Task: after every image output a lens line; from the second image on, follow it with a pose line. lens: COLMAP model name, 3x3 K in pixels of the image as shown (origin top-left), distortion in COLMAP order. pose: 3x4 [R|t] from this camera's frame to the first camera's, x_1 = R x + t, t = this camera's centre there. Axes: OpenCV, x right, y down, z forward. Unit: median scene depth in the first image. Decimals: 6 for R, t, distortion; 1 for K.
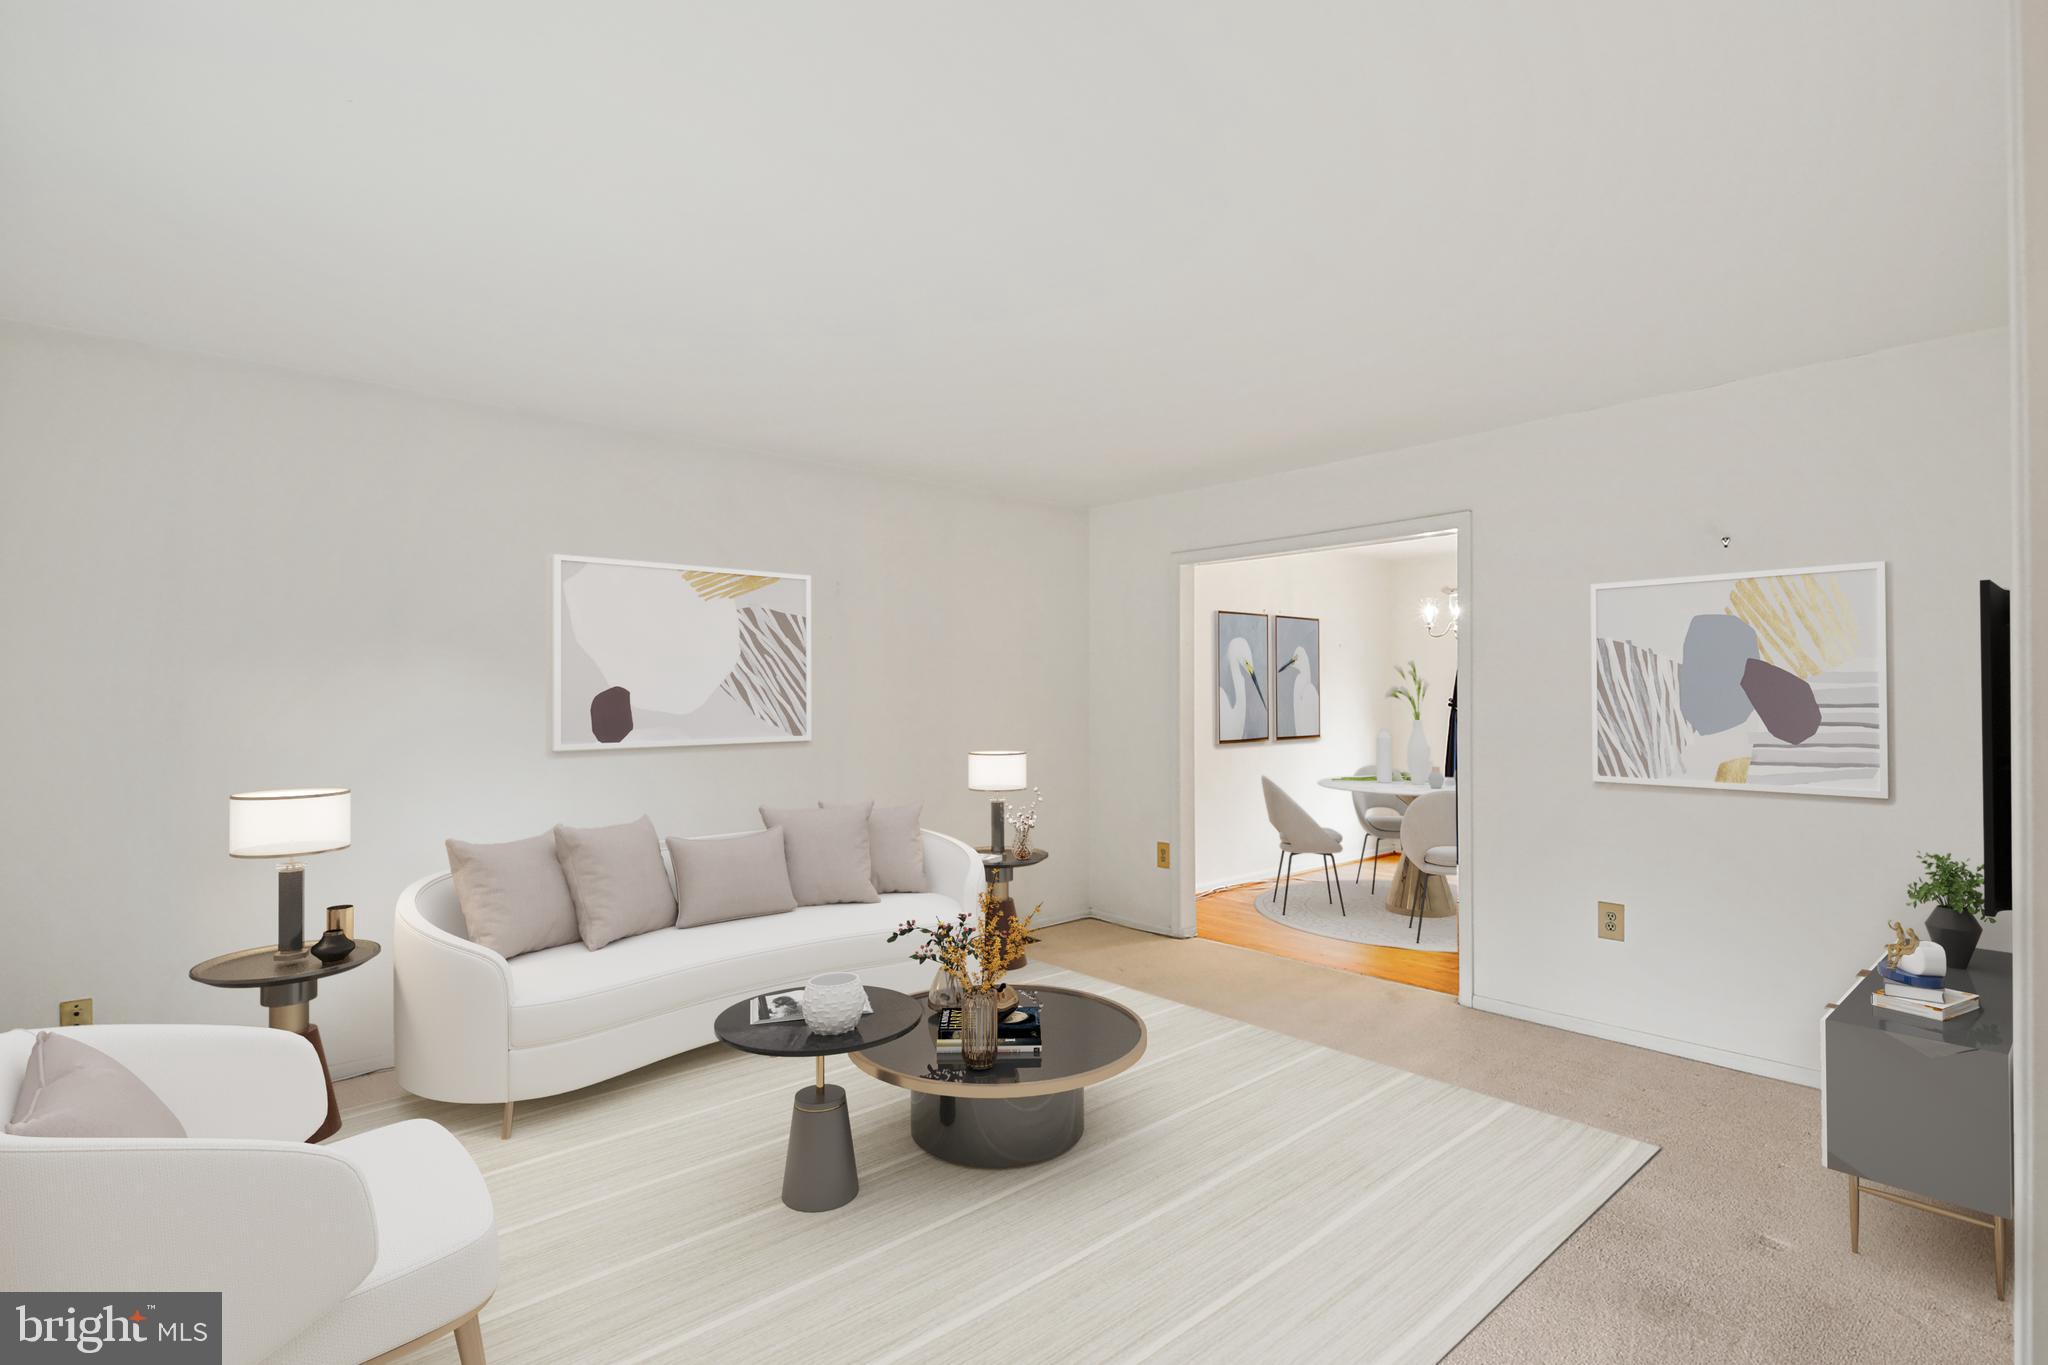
lens RADIAL K [[992.7, 0, 1032.3], [0, 992.7, 690.2], [0, 0, 1]] dist [0.001327, -0.001139]
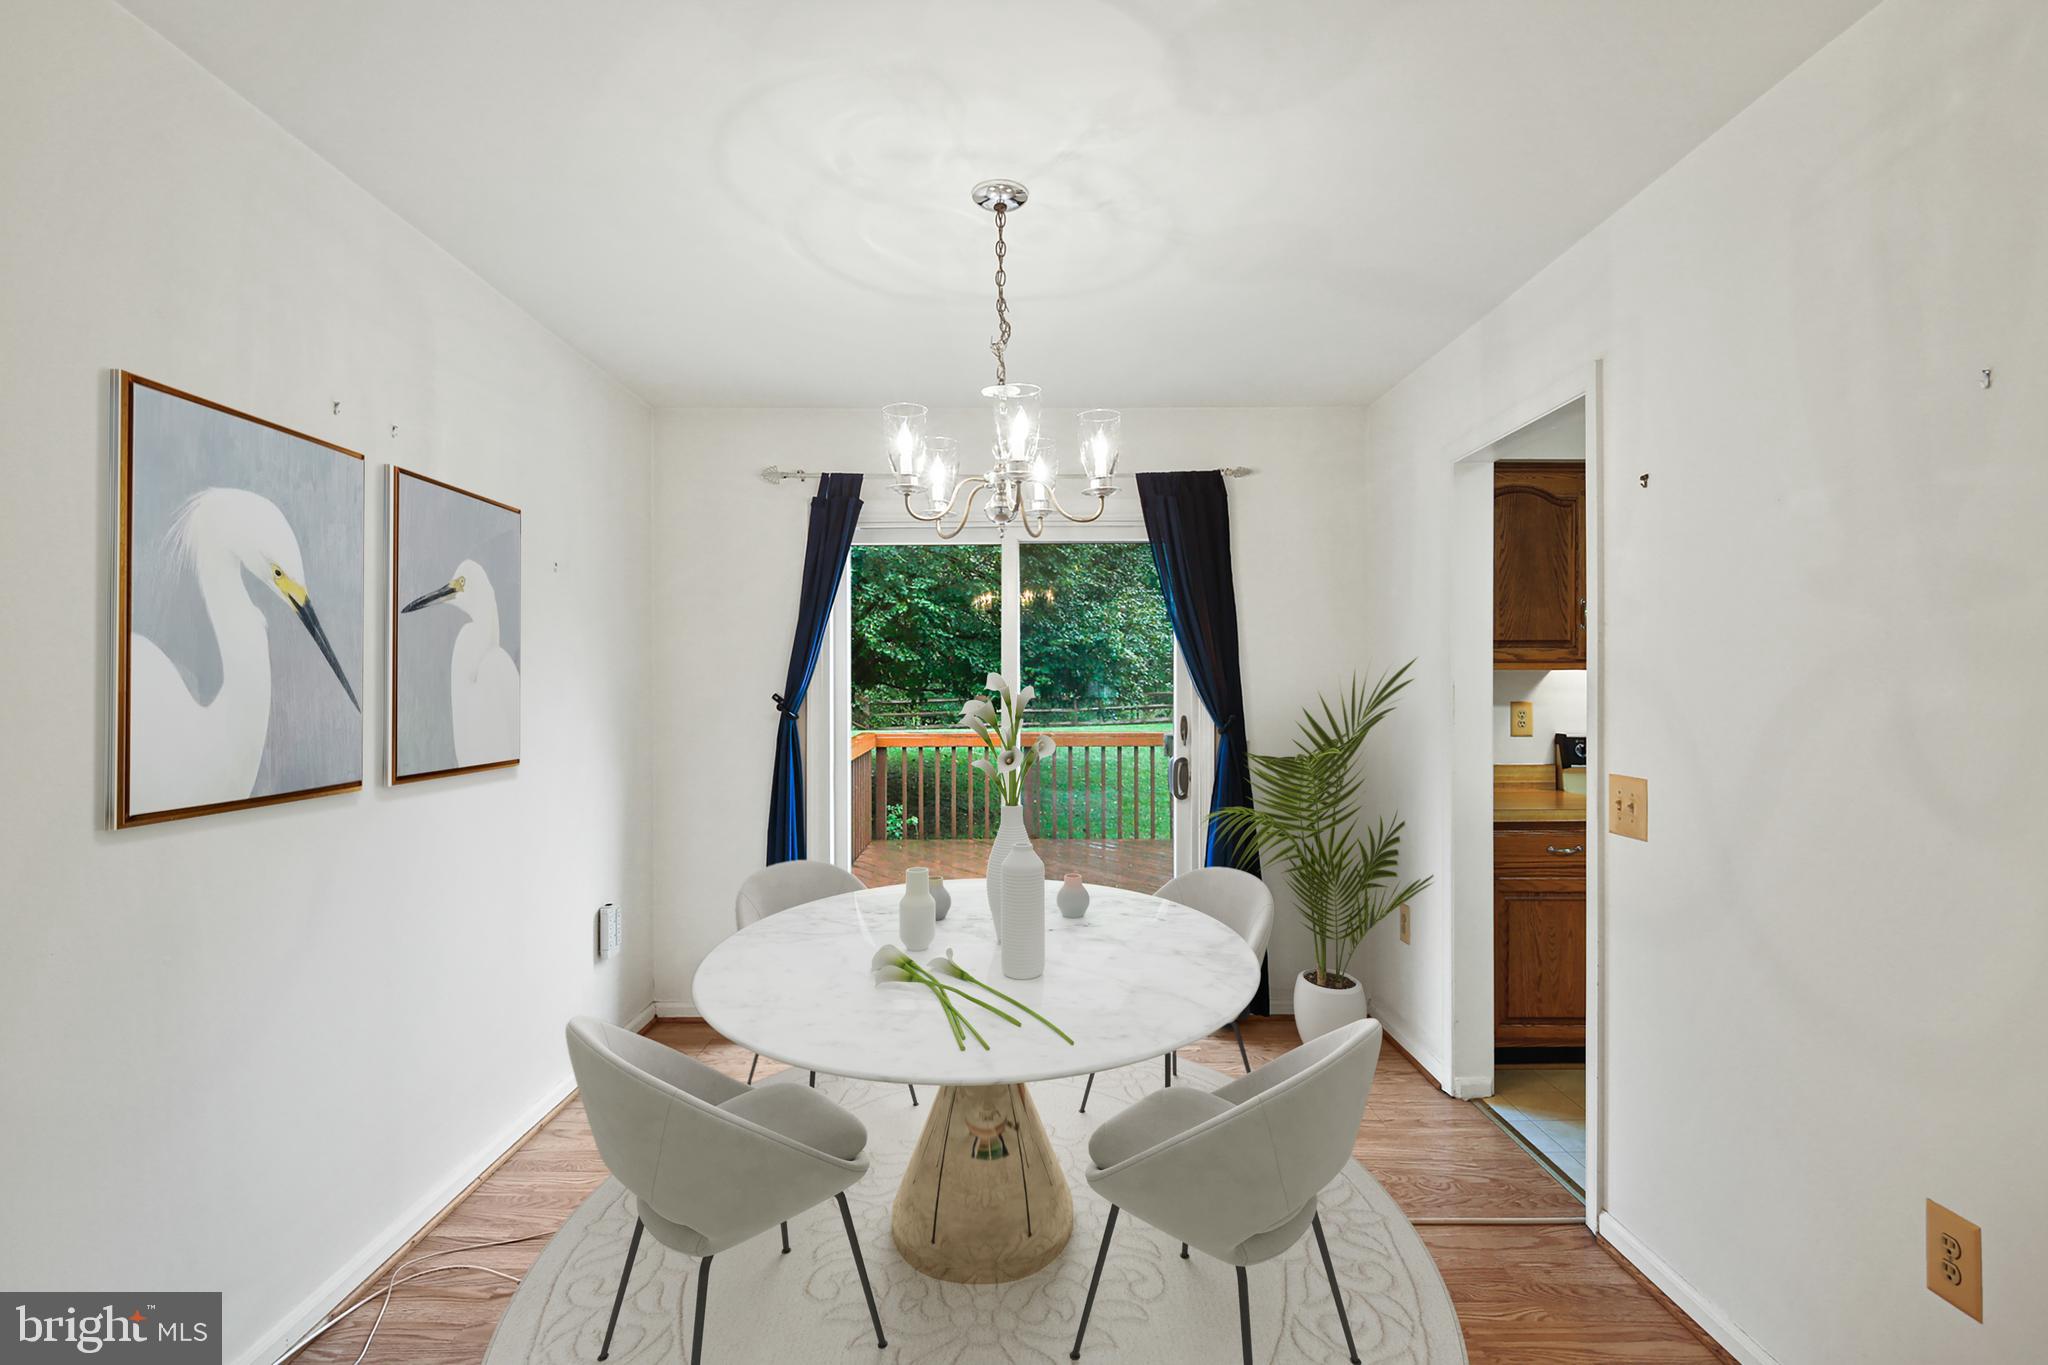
lens RADIAL K [[992.7, 0, 1032.3], [0, 992.7, 690.2], [0, 0, 1]] dist [0.001327, -0.001139]
pose [[0.748587, 0.007085, 0.662999, 0.178761], [-0.012435, 0.999917, 0.003355, 0.008957], [-0.662920, -0.010755, 0.748613, 0.551980]]
